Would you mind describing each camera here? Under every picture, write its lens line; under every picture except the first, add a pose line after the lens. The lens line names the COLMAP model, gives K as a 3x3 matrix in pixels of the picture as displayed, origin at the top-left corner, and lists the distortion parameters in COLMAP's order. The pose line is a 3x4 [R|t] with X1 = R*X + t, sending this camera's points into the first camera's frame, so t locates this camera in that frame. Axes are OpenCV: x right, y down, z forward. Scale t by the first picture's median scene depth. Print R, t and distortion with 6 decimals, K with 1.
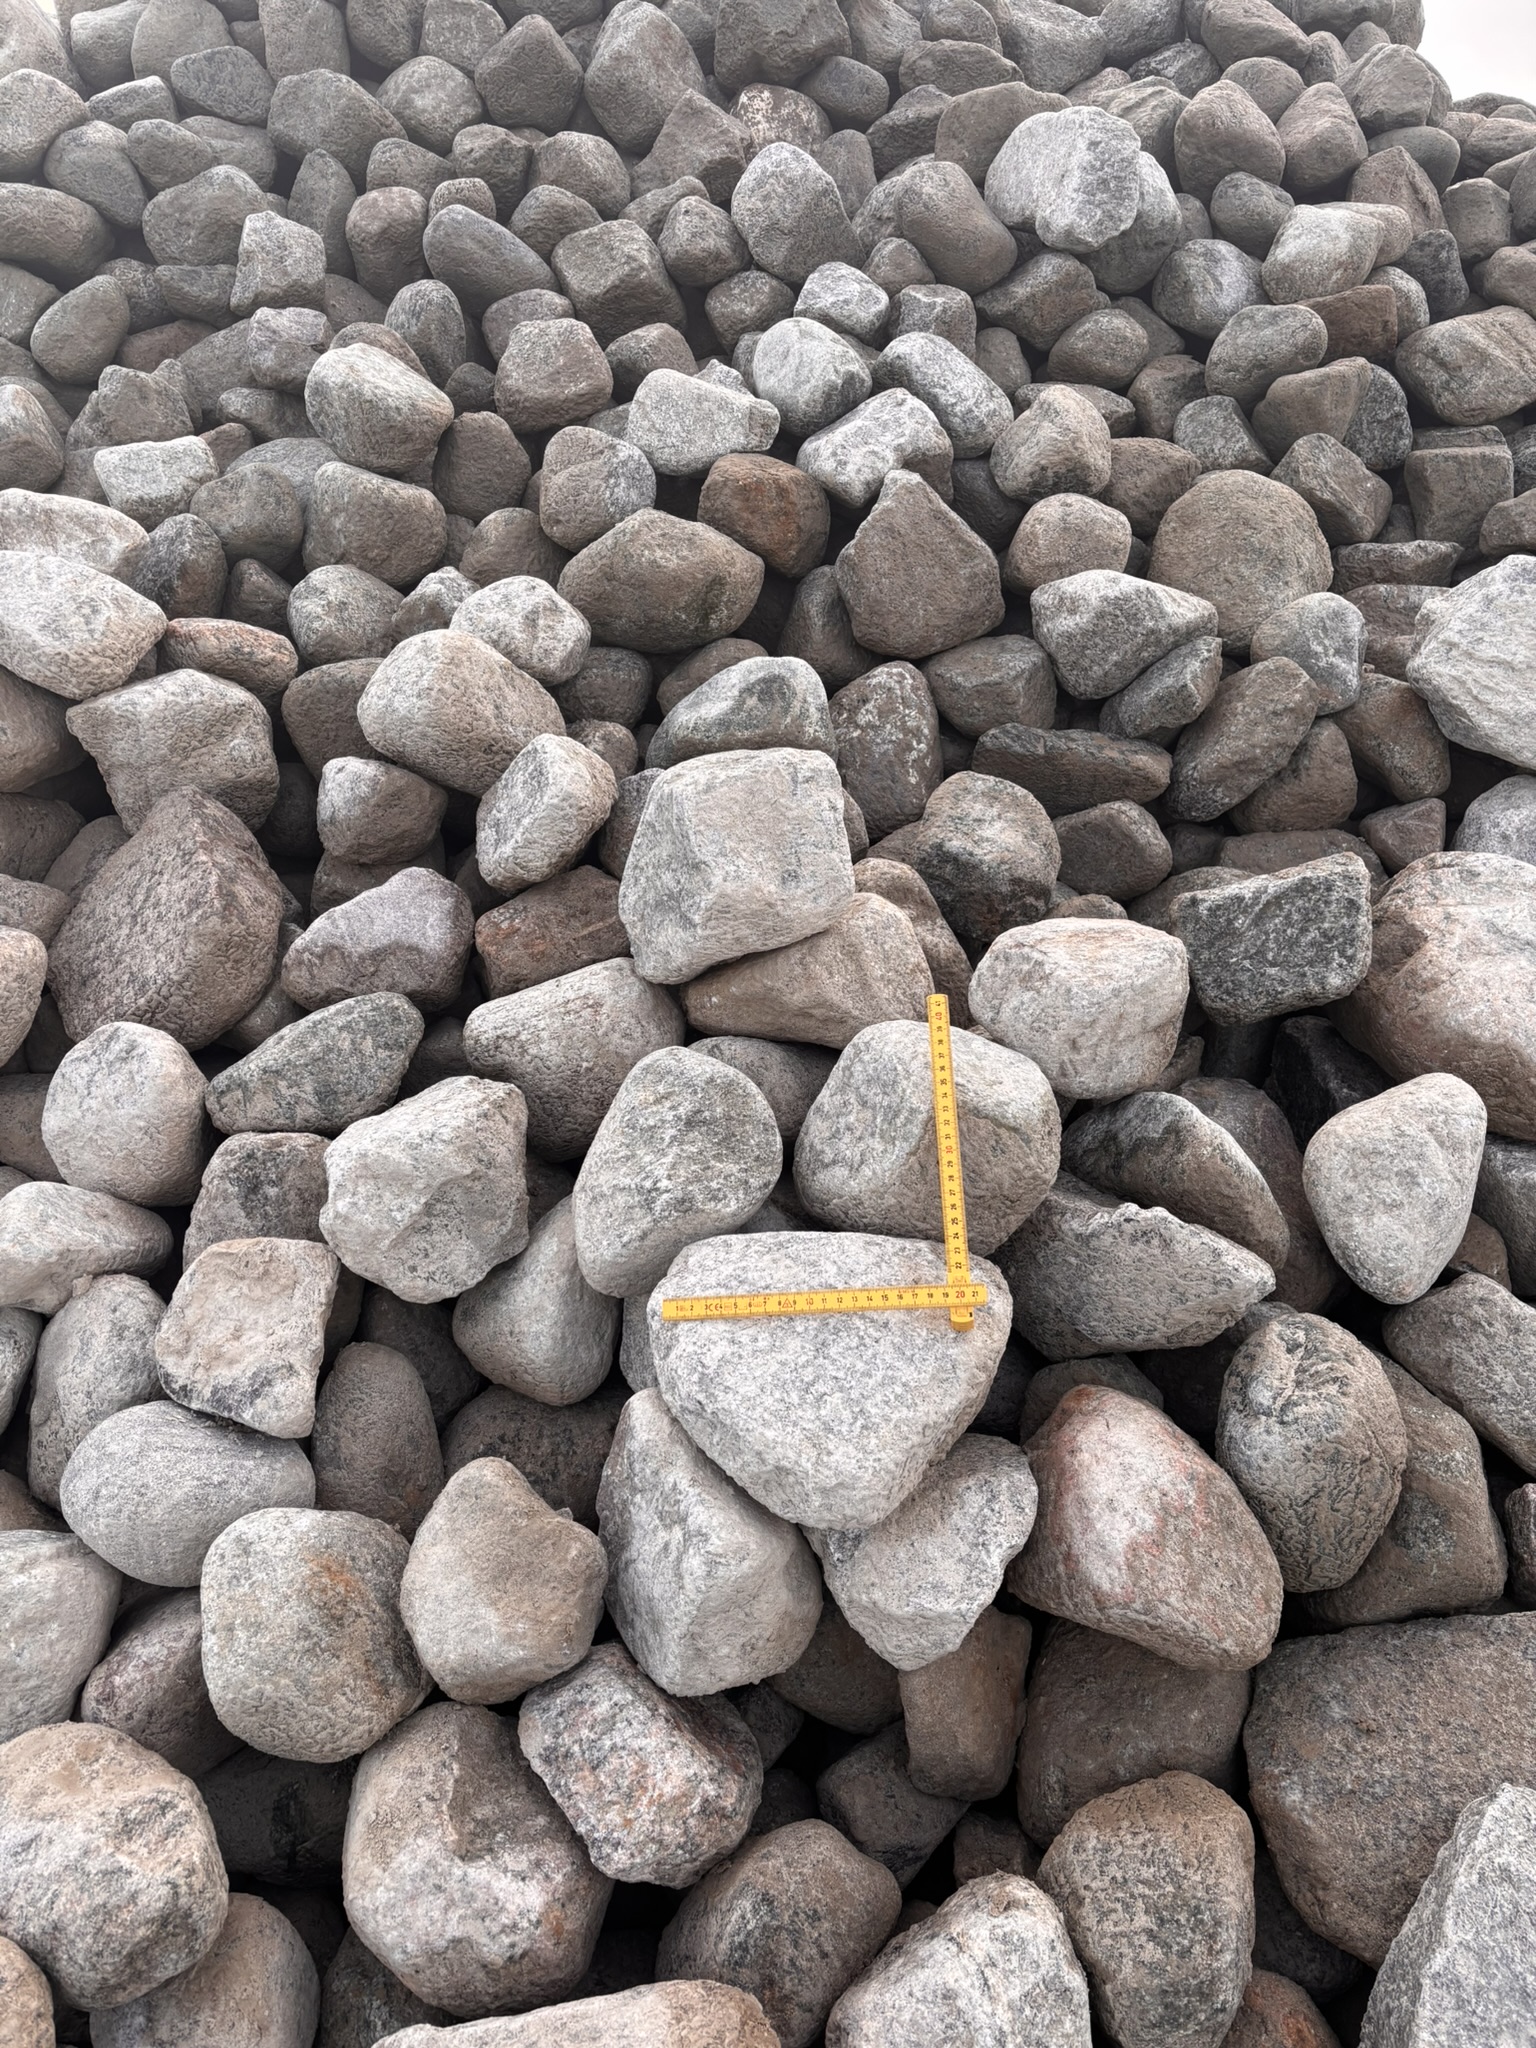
lens RADIAL K [[1547.9, 0, 768.0], [0, 1547.9, 1024.0], [0, 0, 1]] dist [0.116373, -0.001404]
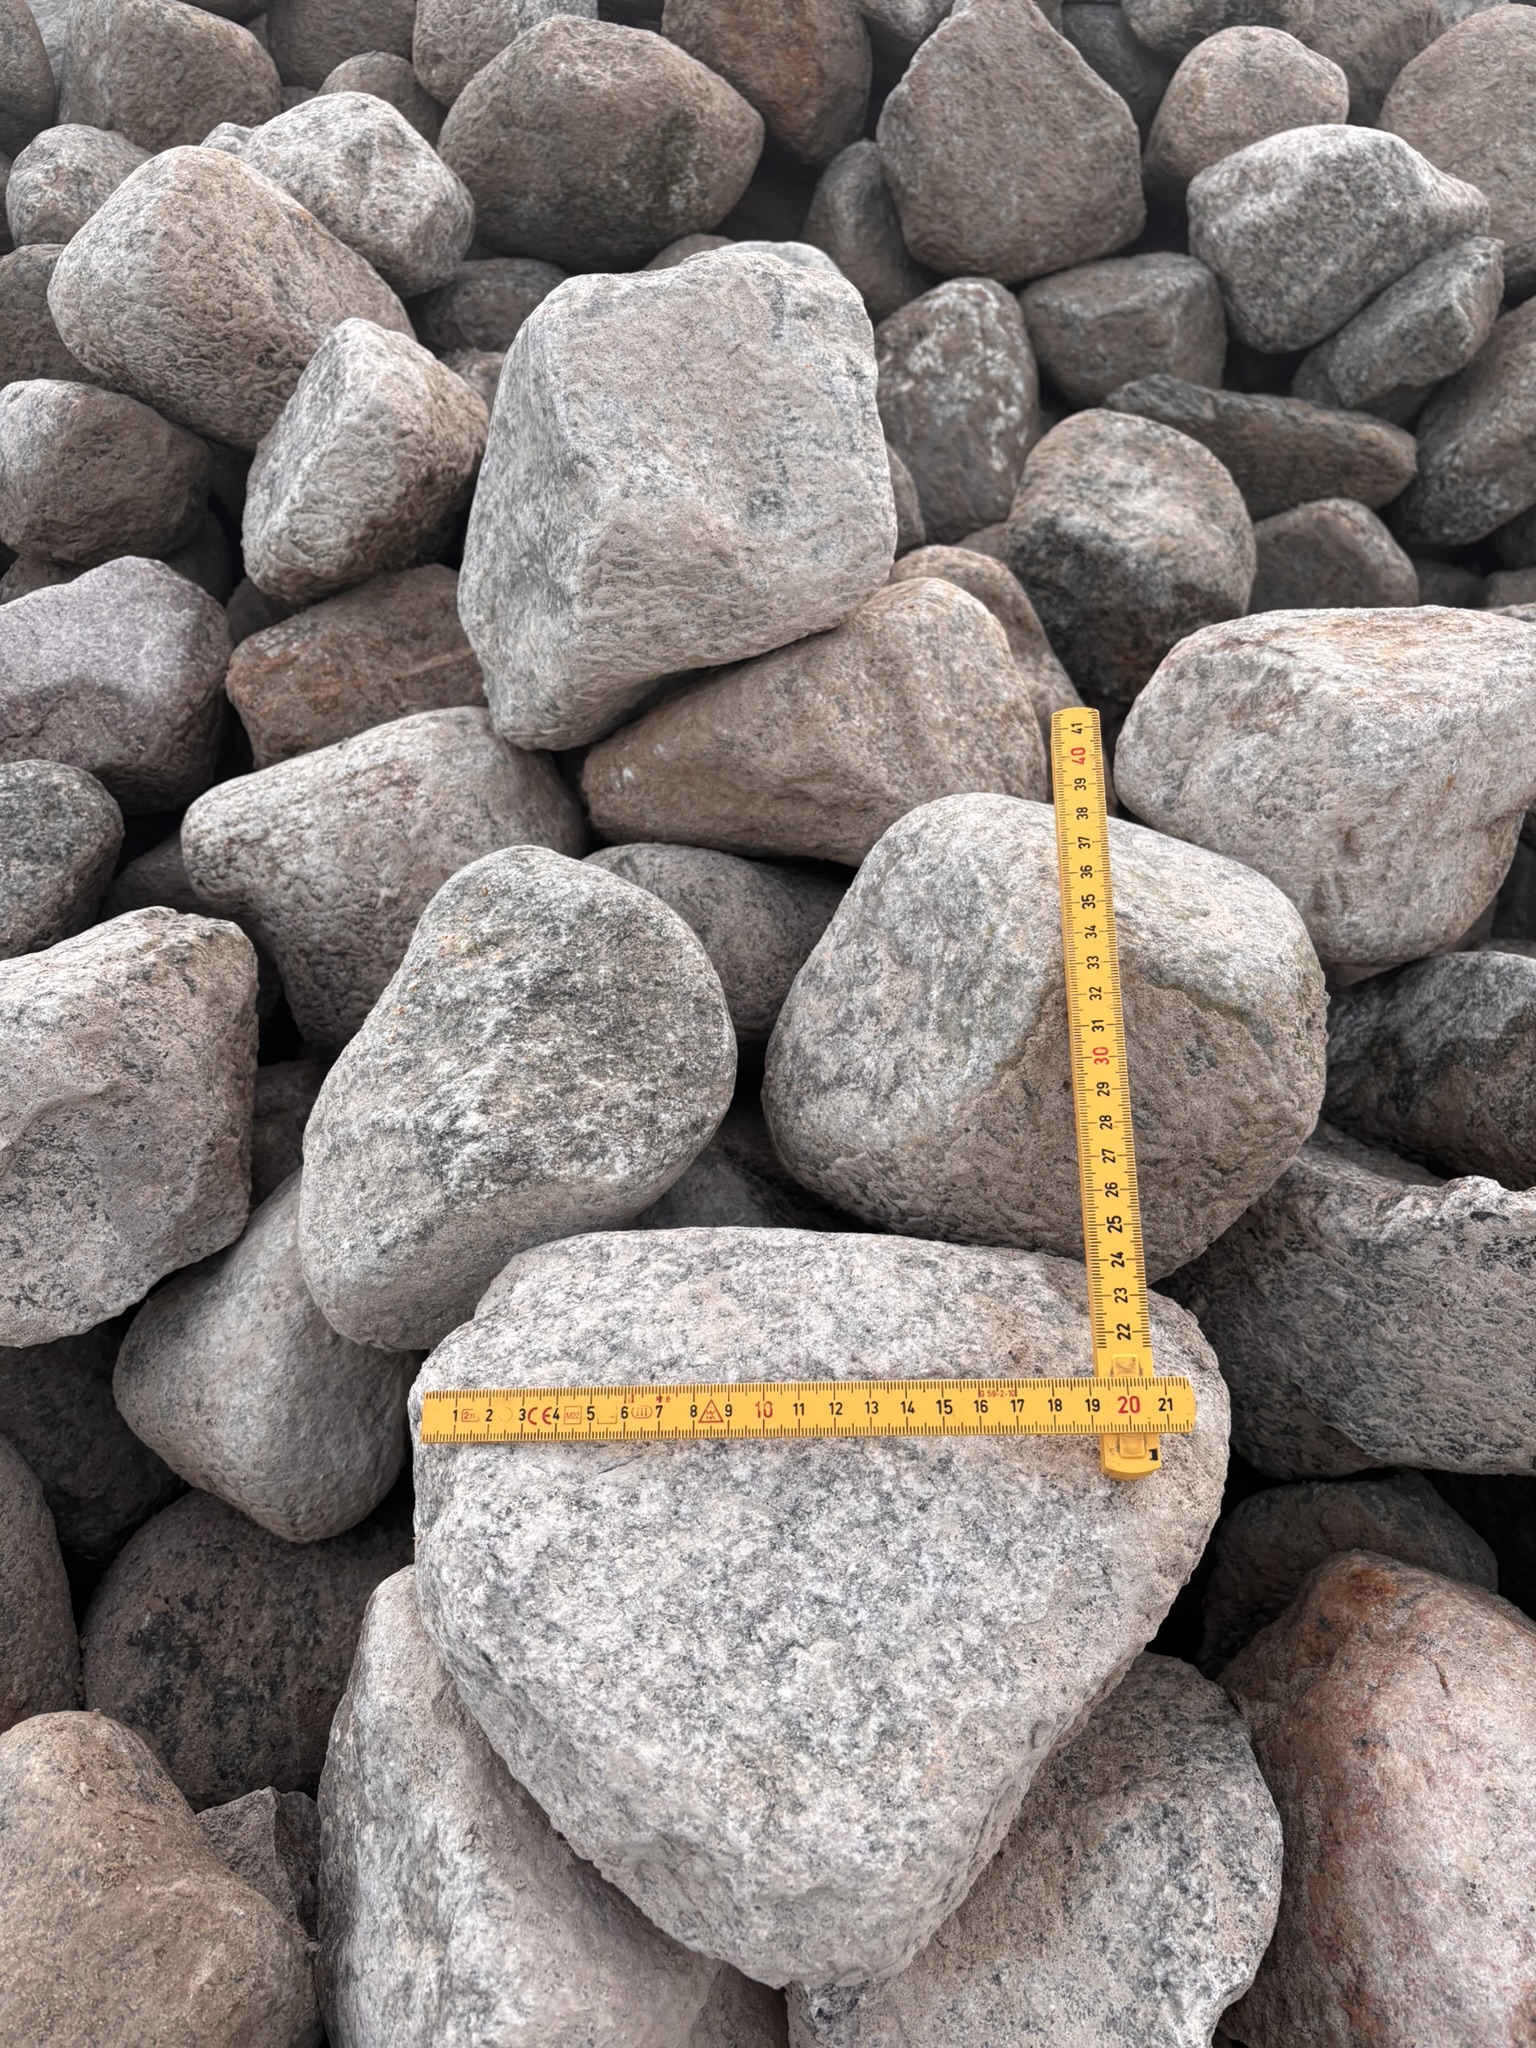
lens RADIAL K [[1539.3, 0, 759.7], [0, 1539.3, 1059.3], [0, 0, 1]] dist [0.018761, 0.002526]
pose [[0.999275, 0.014839, -0.035067, 0.033773], [-0.012157, 0.997073, 0.075486, 0.046045], [0.036084, -0.075005, 0.996530, 0.516116]]
